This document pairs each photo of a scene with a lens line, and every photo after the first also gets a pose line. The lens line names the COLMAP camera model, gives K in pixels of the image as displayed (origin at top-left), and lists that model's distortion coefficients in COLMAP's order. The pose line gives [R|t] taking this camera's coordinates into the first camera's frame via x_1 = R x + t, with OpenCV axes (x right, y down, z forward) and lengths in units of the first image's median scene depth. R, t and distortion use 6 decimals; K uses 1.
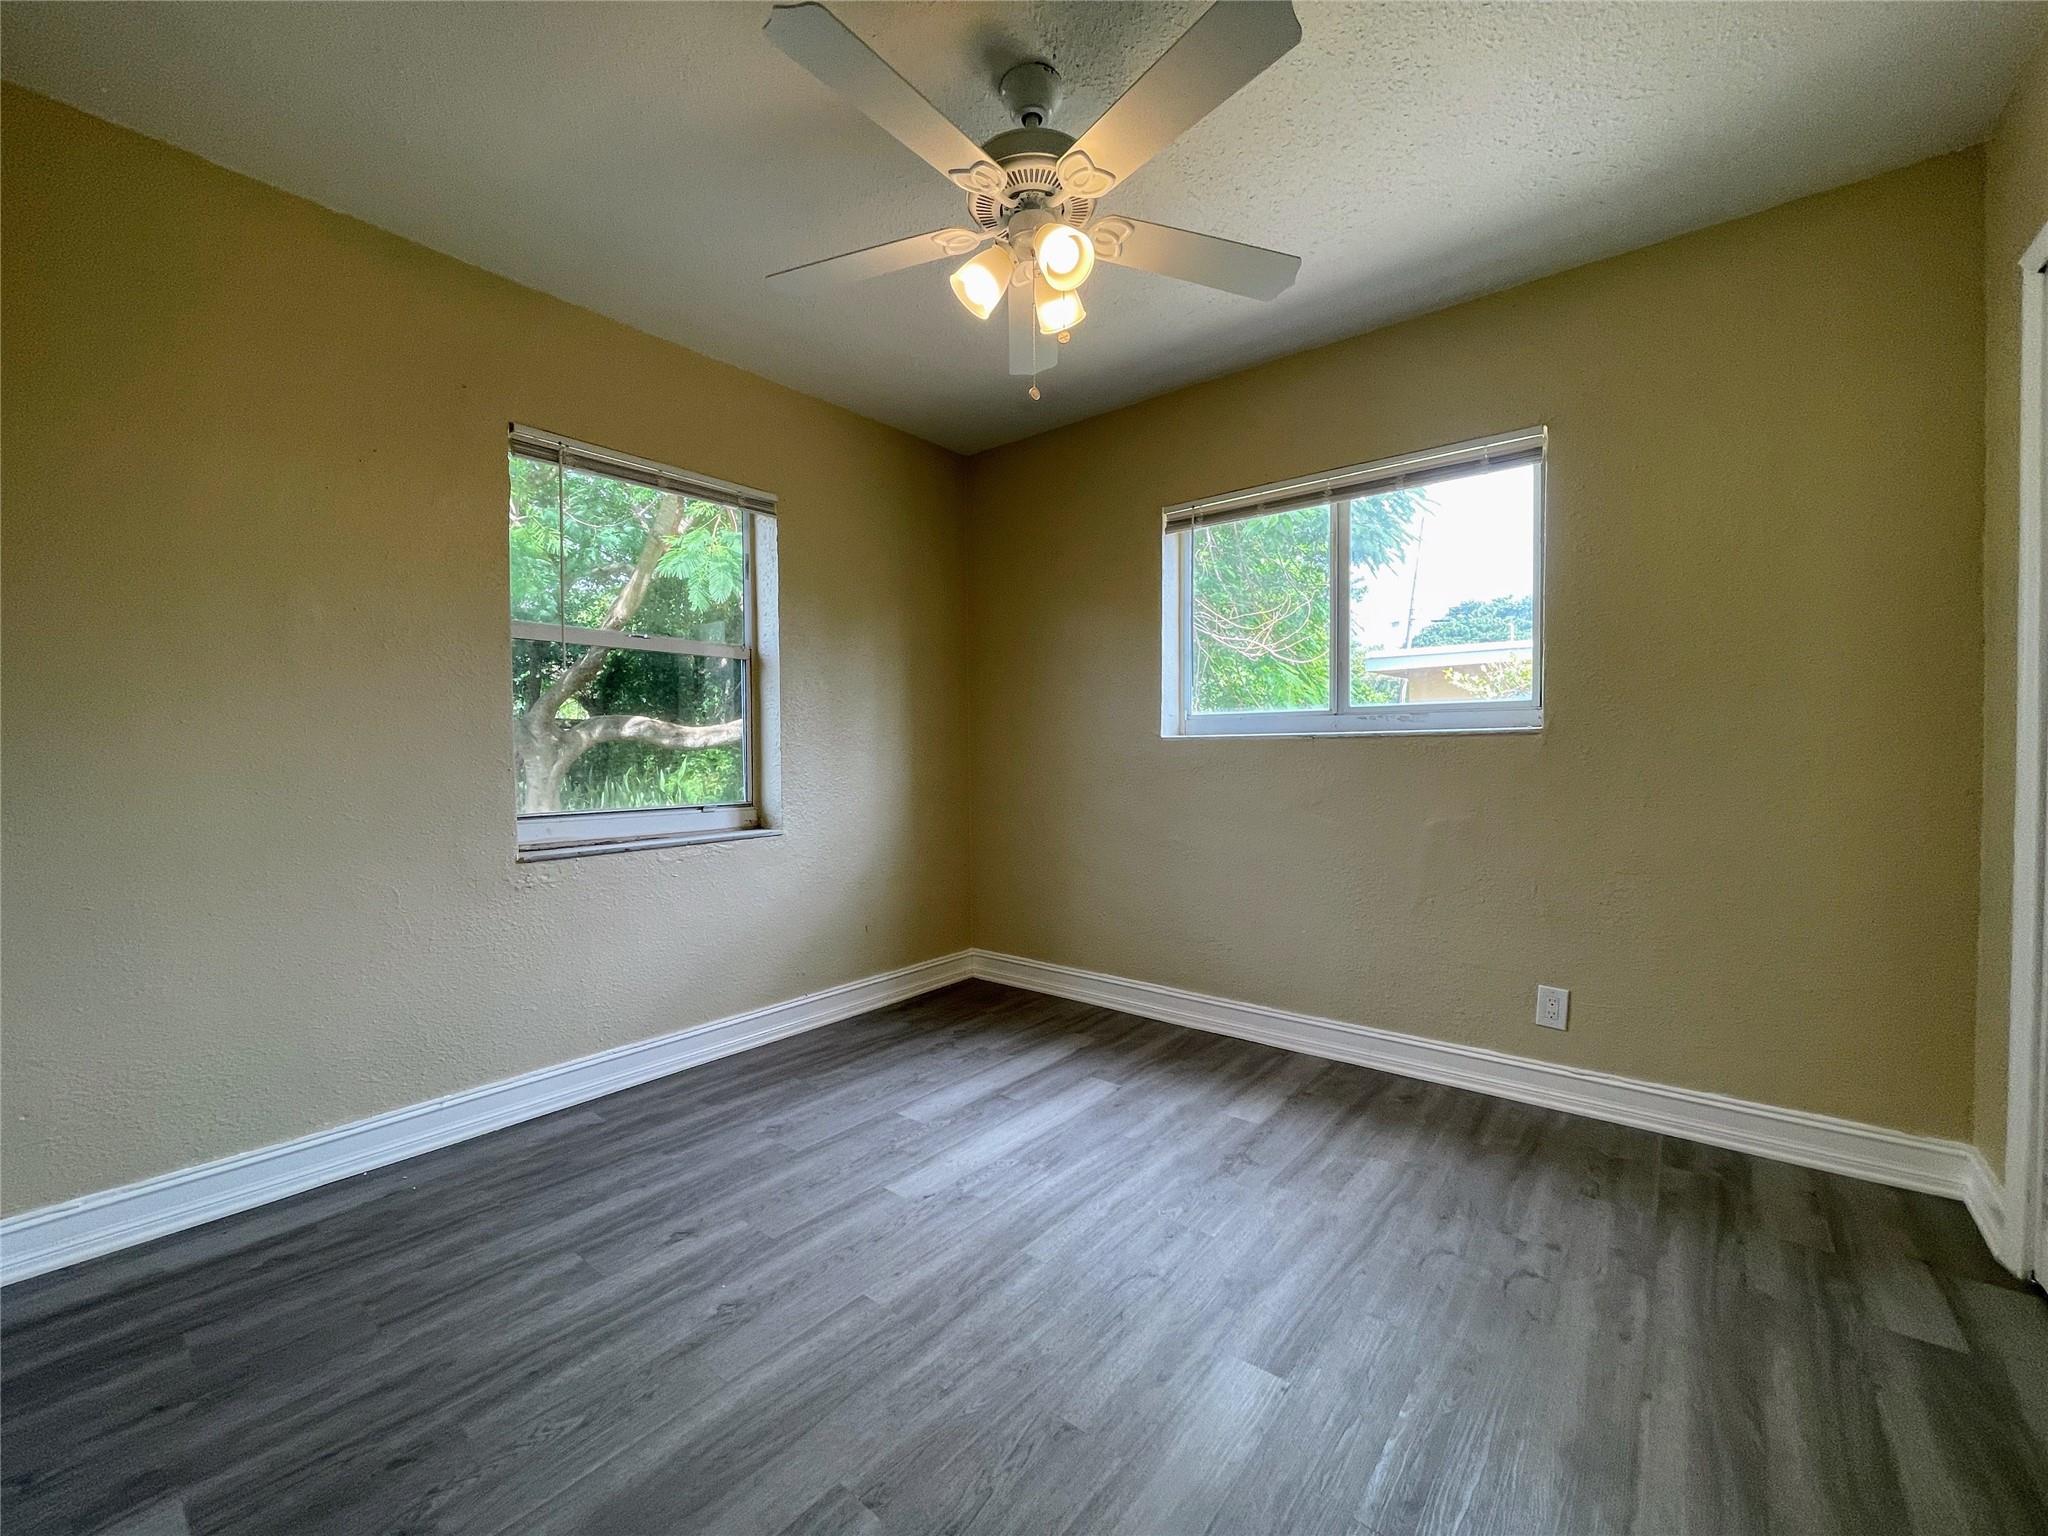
lens RADIAL K [[823.8, 0, 1034.7], [0, 823.8, 767.9], [0, 0, 1]] dist [-0.005631, 0.002859]
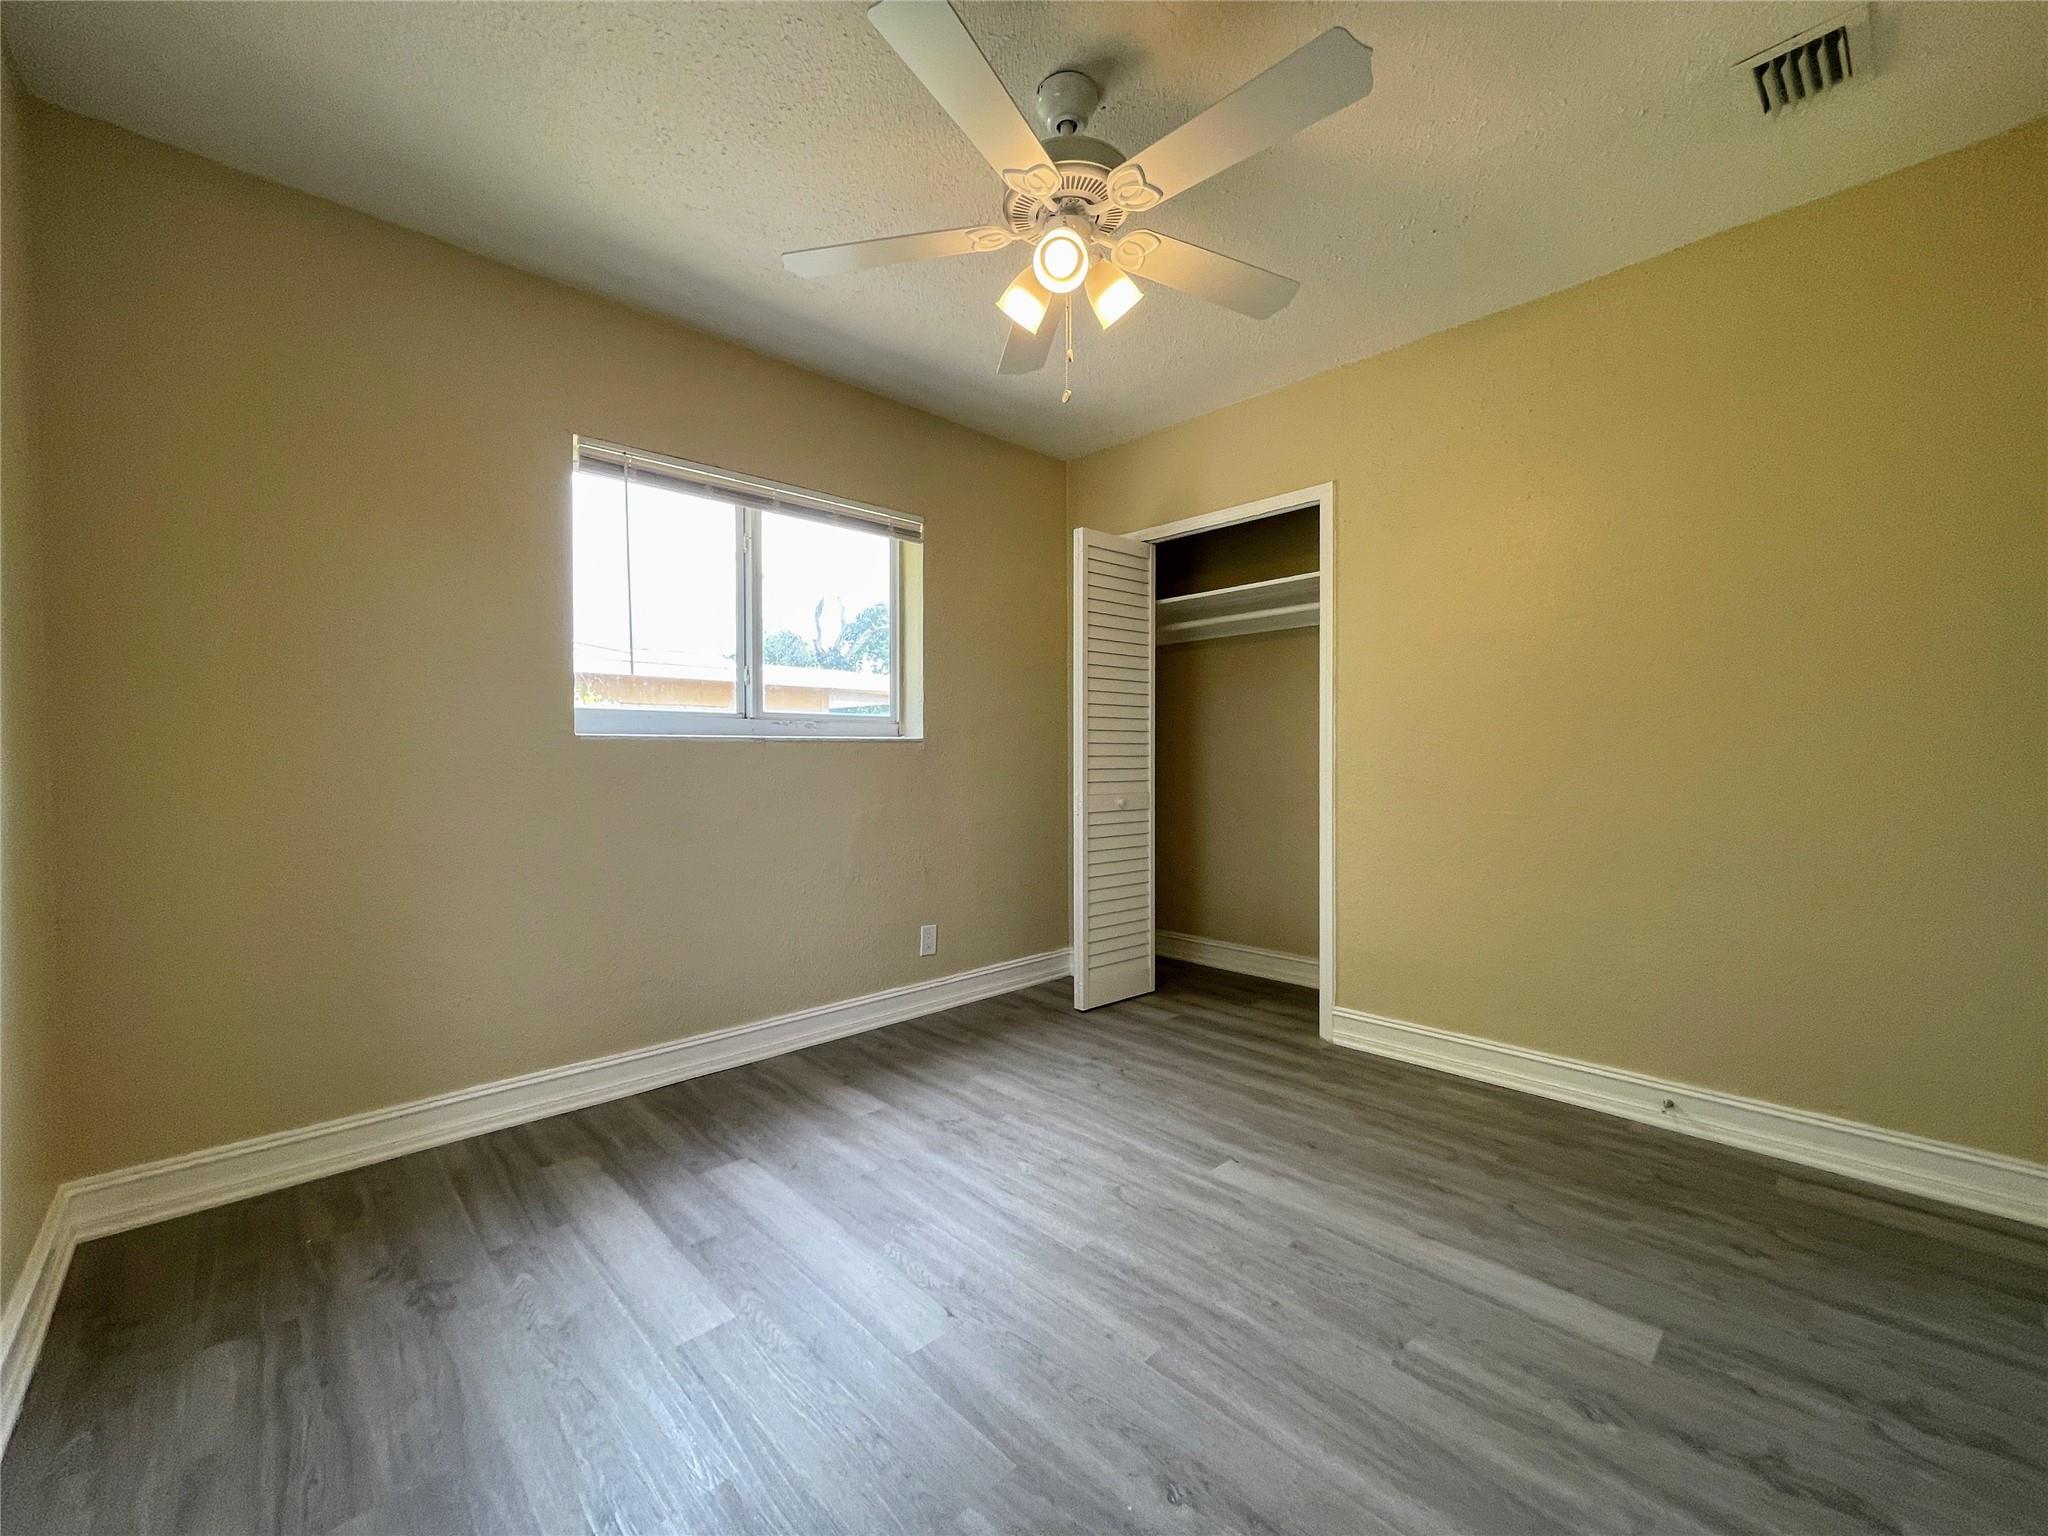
lens RADIAL K [[823.8, 0, 1019.0], [0, 823.8, 760.0], [0, 0, 1]] dist [-0.005631, 0.002859]
pose [[0.143920, 0.001550, 0.989588, -0.680268], [0.024592, 0.999684, -0.005143, 0.000819], [-0.989284, 0.025076, 0.143836, 0.616001]]
